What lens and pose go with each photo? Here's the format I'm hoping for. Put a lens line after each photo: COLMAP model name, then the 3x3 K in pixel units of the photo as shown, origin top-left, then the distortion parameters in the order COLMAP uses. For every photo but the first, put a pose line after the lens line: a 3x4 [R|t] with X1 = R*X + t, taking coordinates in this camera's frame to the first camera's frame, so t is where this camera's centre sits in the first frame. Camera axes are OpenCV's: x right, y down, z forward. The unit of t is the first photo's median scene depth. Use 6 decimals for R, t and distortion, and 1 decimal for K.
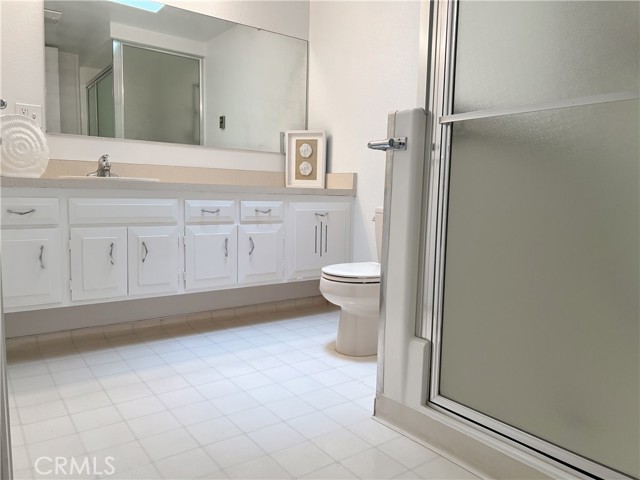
lens RADIAL K [[495.0, 0, 320.2], [0, 495.0, 251.3], [0, 0, 1]] dist [0.051734, -0.070735]
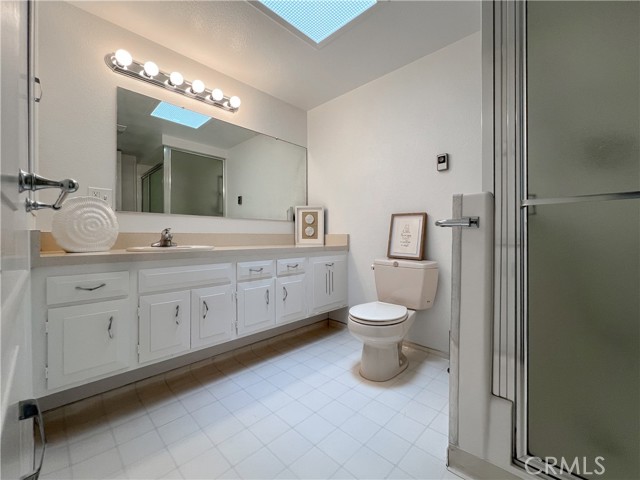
lens RADIAL K [[273.4, 0, 320.0], [0, 273.4, 240.0], [0, 0, 1]] dist [-0.001989, -0.000143]
pose [[0.985686, -0.029503, 0.165988, -0.164167], [0.046679, 0.993836, -0.100549, -0.074594], [-0.161999, 0.106858, 0.980988, 0.264937]]
